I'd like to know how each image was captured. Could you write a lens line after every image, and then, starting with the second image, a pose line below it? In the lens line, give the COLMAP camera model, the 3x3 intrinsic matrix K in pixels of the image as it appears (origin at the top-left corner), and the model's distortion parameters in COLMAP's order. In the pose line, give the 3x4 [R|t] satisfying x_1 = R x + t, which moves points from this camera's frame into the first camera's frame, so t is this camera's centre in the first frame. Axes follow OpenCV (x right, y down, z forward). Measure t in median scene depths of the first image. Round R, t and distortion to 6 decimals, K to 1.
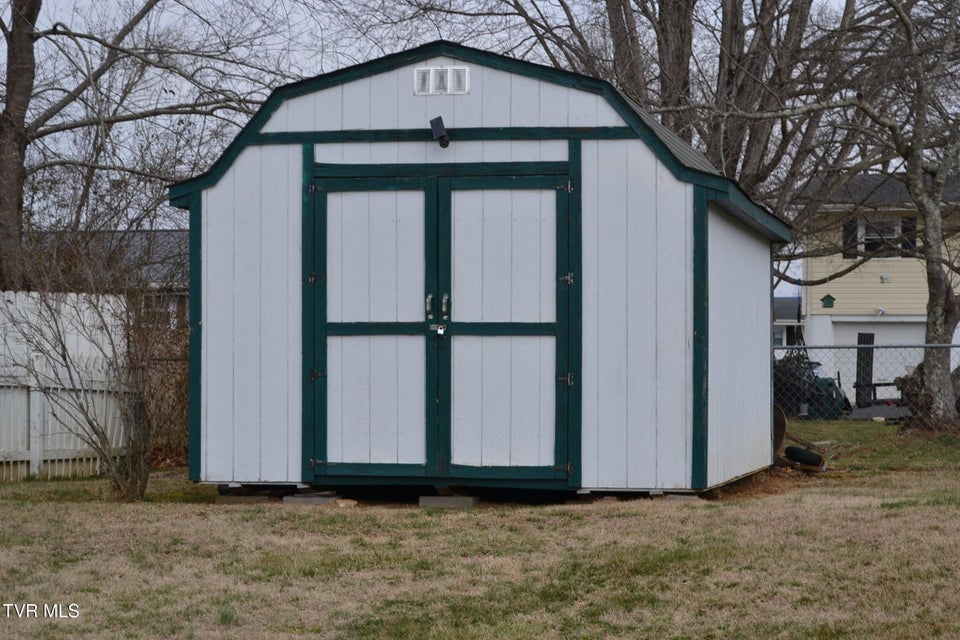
lens RADIAL K [[2199.9, 0, 480.0], [0, 2199.9, 320.0], [0, 0, 1]] dist [-0.045447, -0.057653]
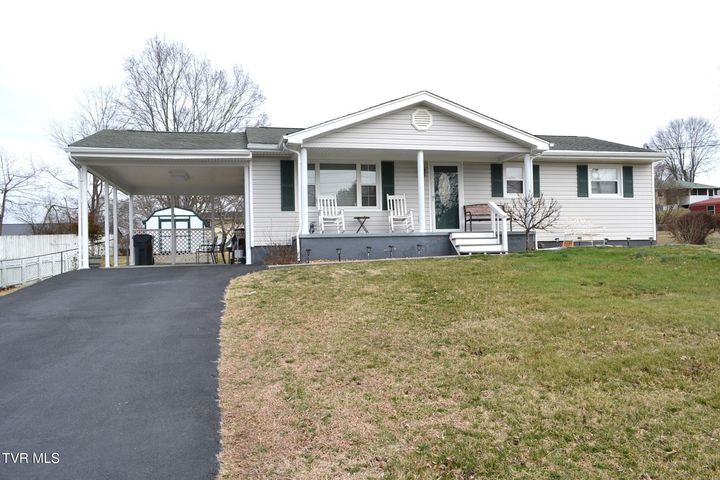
lens RADIAL K [[569.7, 0, 360.0], [0, 569.7, 240.0], [0, 0, 1]] dist [-0.009006, -0.002424]
pose [[0.896529, -0.019331, 0.442564, -0.387122], [0.021553, 0.999768, 0.000007, 0.036460], [-0.442461, 0.009532, 0.896737, -1.537395]]
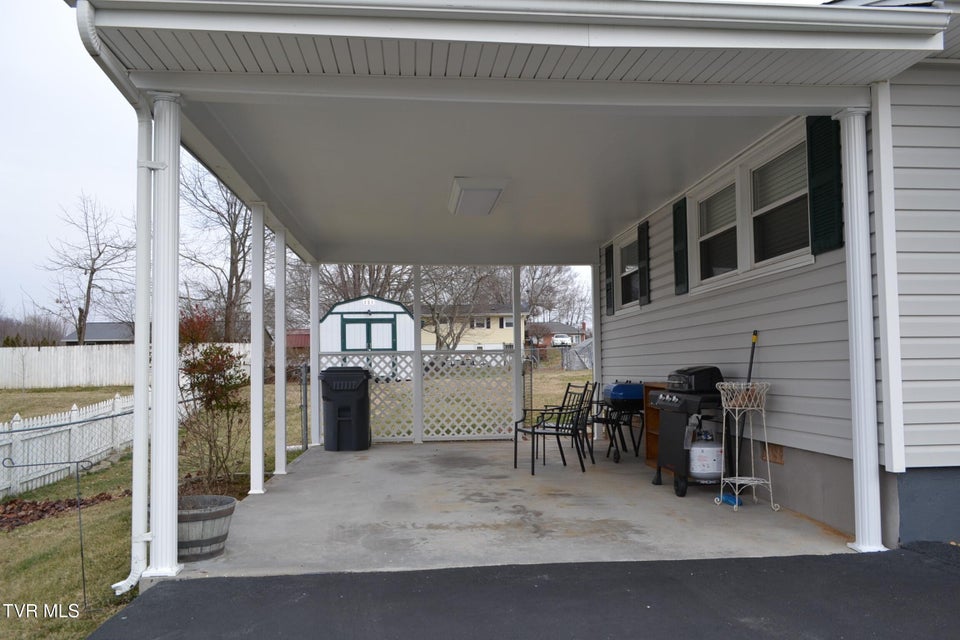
lens RADIAL K [[759.6, 0, 480.0], [0, 759.6, 320.0], [0, 0, 1]] dist [-0.009006, -0.002424]
pose [[0.944830, -0.003218, 0.327546, -0.360496], [0.014328, 0.999401, -0.031511, -0.006459], [-0.327248, 0.034466, 0.944310, -0.791761]]
